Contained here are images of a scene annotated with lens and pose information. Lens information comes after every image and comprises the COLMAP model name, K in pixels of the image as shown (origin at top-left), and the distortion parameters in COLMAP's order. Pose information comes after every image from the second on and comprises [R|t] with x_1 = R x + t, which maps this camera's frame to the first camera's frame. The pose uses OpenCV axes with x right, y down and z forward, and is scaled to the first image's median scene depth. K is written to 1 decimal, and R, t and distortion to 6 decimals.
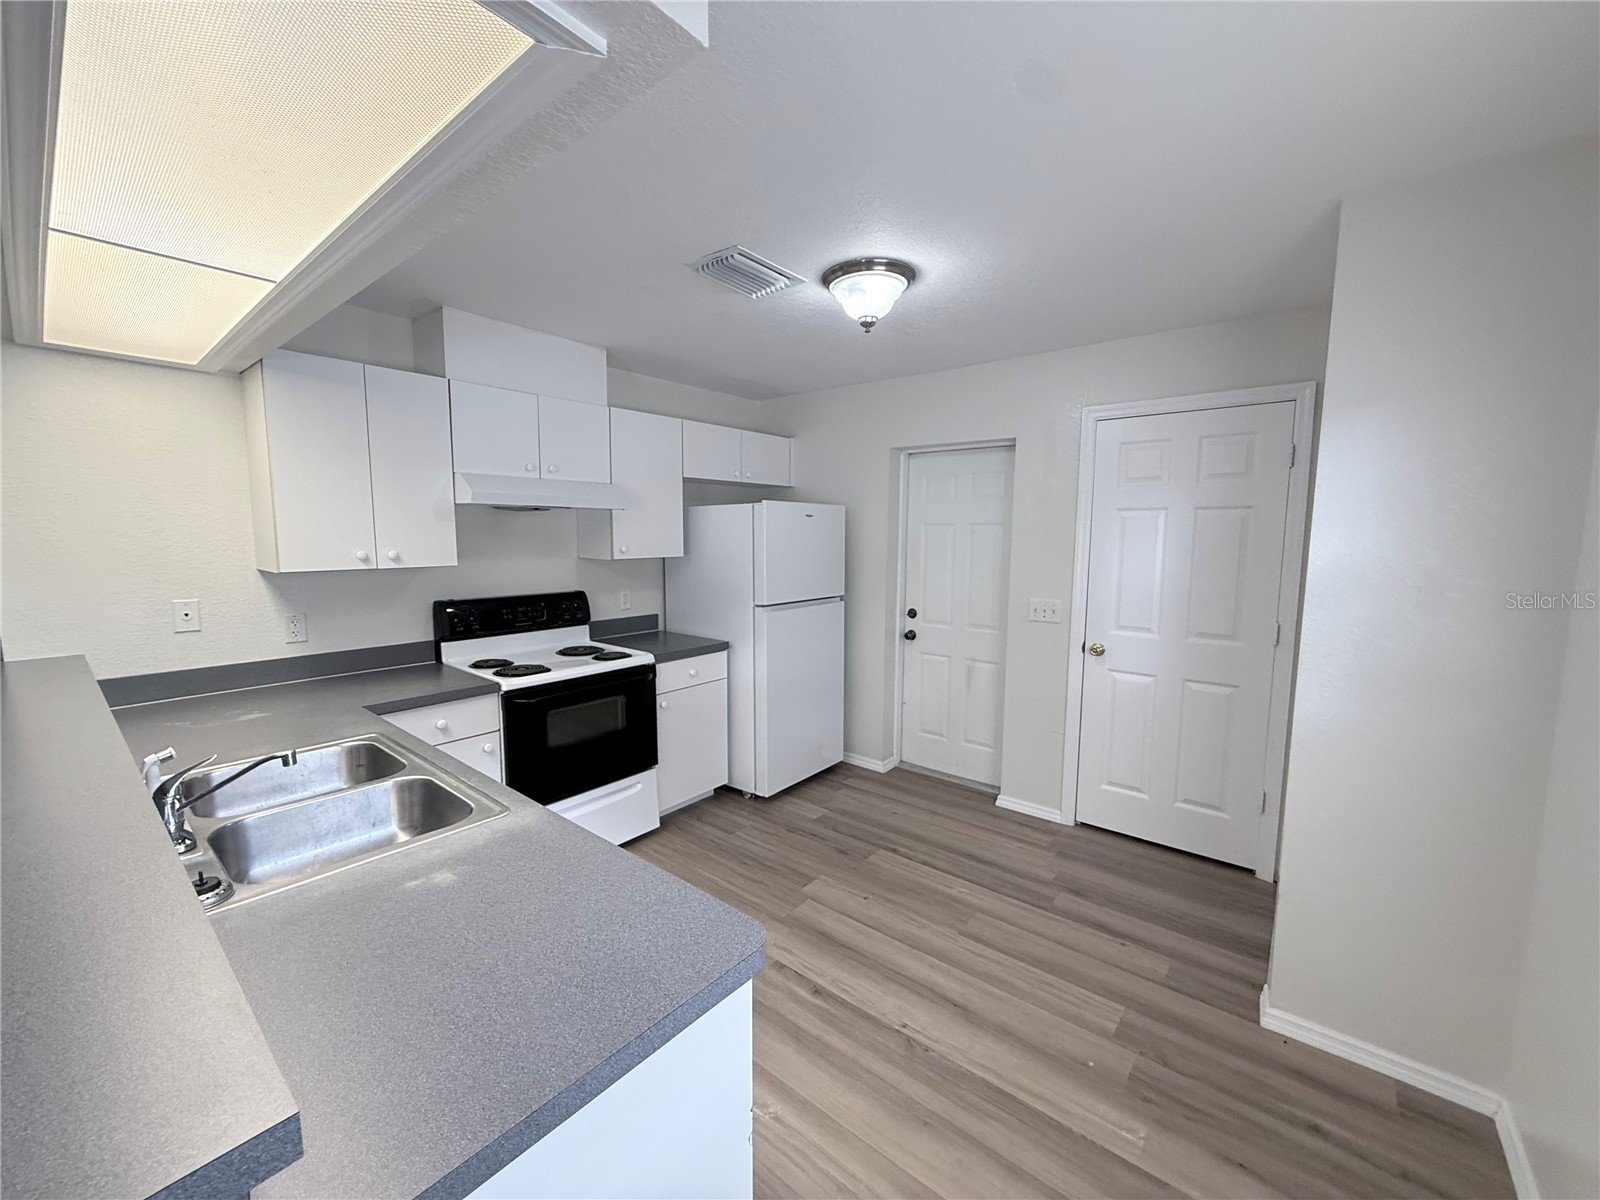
lens RADIAL K [[634.8, 0, 797.9], [0, 634.8, 598.9], [0, 0, 1]] dist [0.000789, 0.000239]
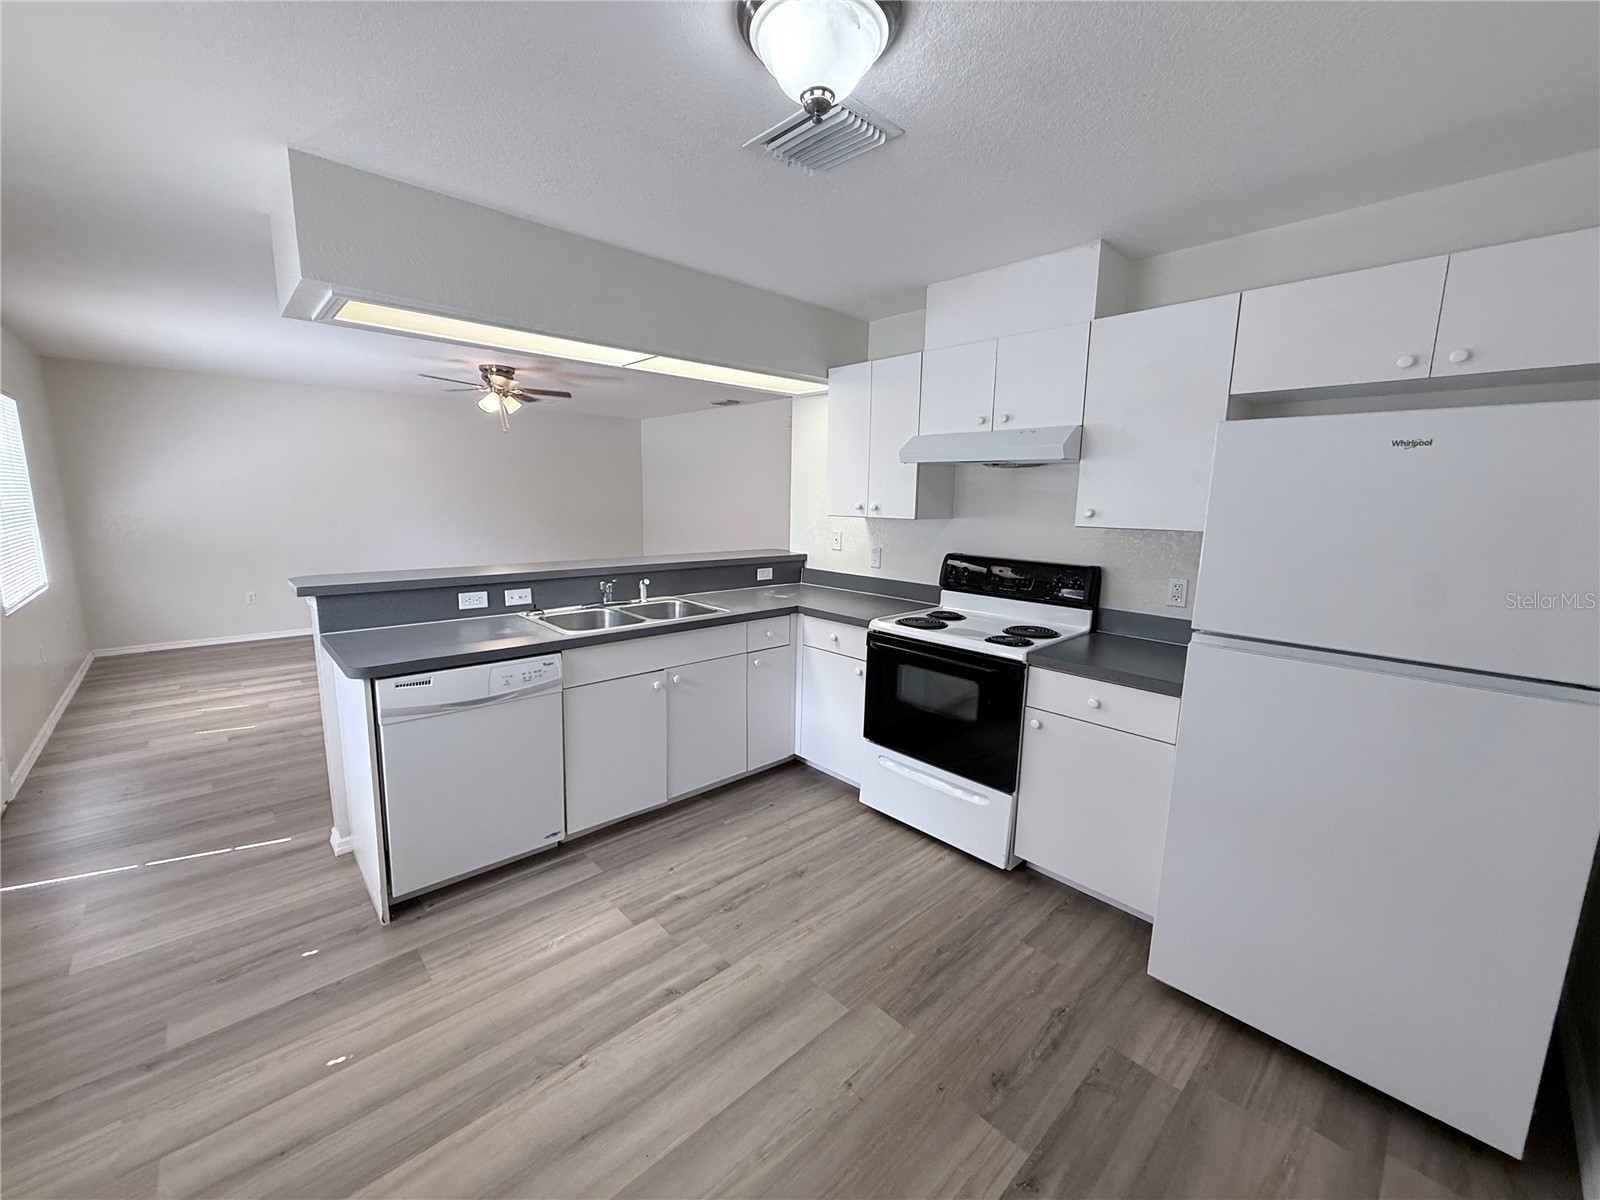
lens RADIAL K [[634.8, 0, 797.9], [0, 634.8, 598.9], [0, 0, 1]] dist [0.000789, 0.000239]
pose [[-0.127725, 0.155962, -0.979470, 0.630064], [-0.123751, 0.977335, 0.171760, -0.082826], [0.984059, 0.143148, -0.105529, 0.937916]]
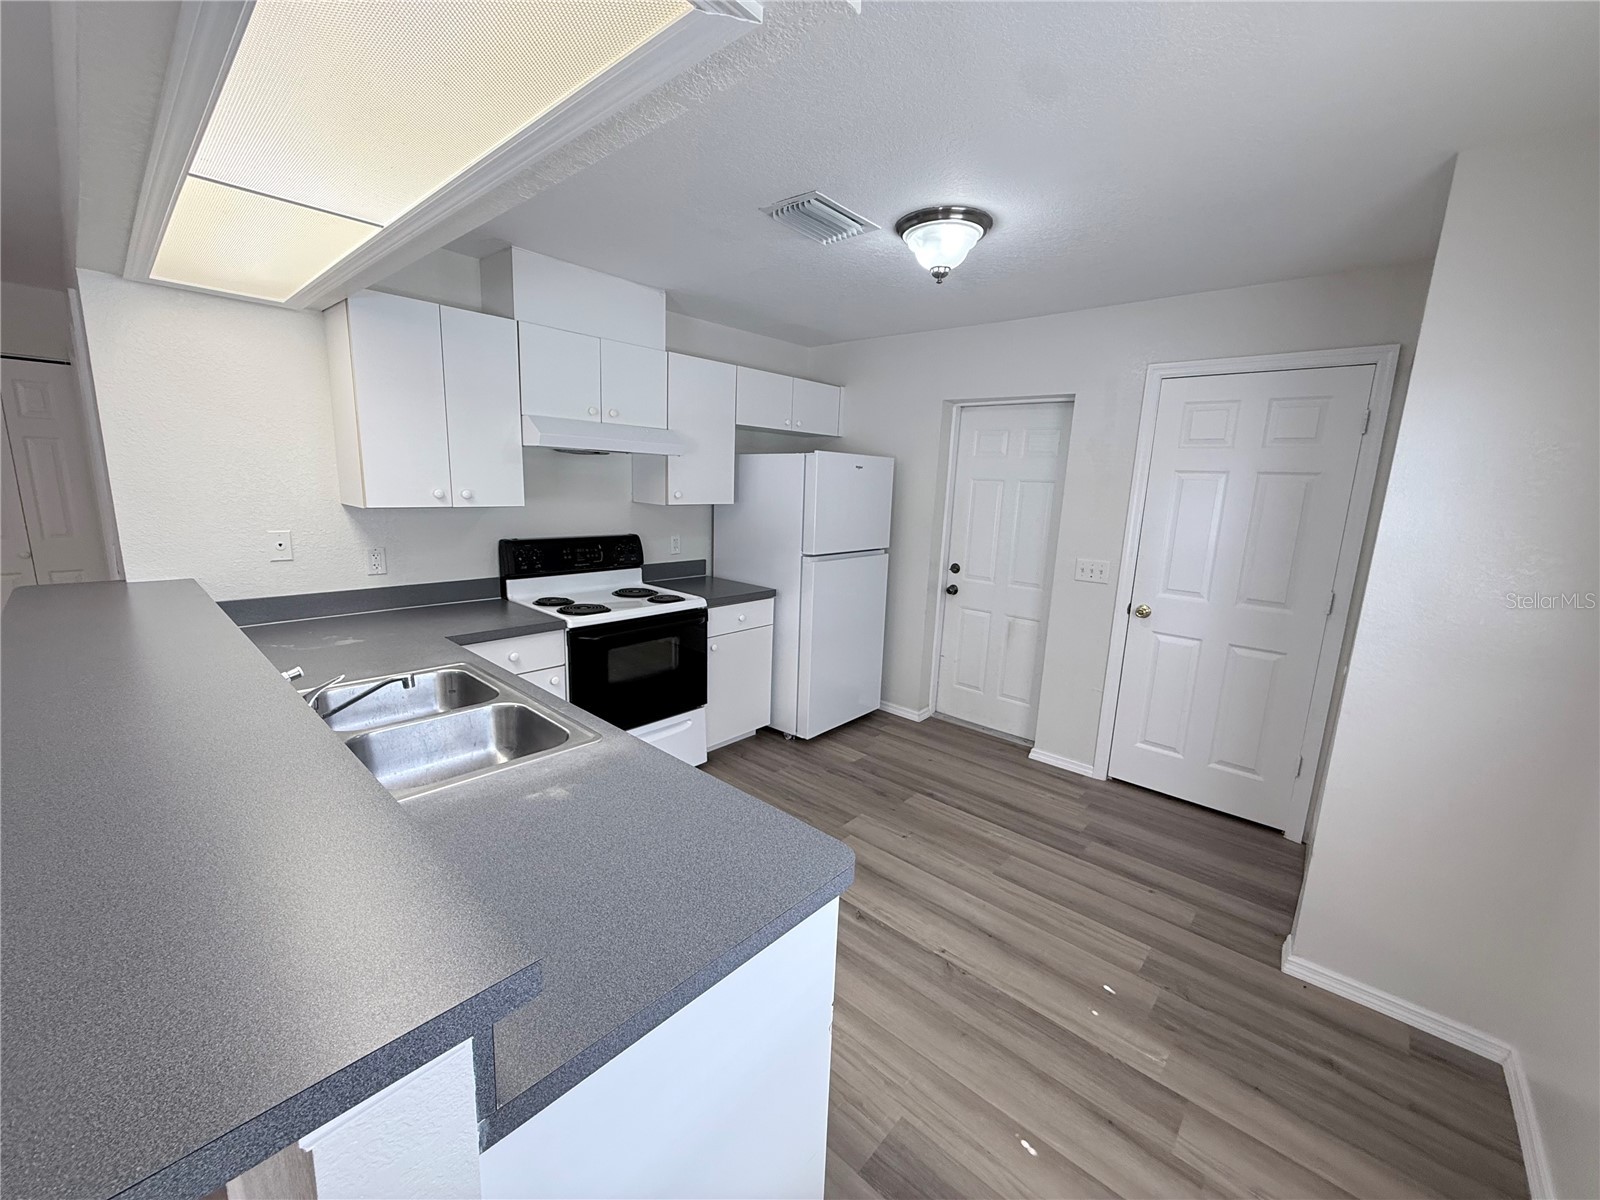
lens RADIAL K [[634.8, 0, 797.9], [0, 634.8, 598.9], [0, 0, 1]] dist [0.000789, 0.000239]
pose [[0.998547, 0.039582, -0.036569, -0.046296], [-0.036515, 0.996043, 0.081024, -0.002087], [0.039631, -0.079571, 0.996041, -0.027733]]
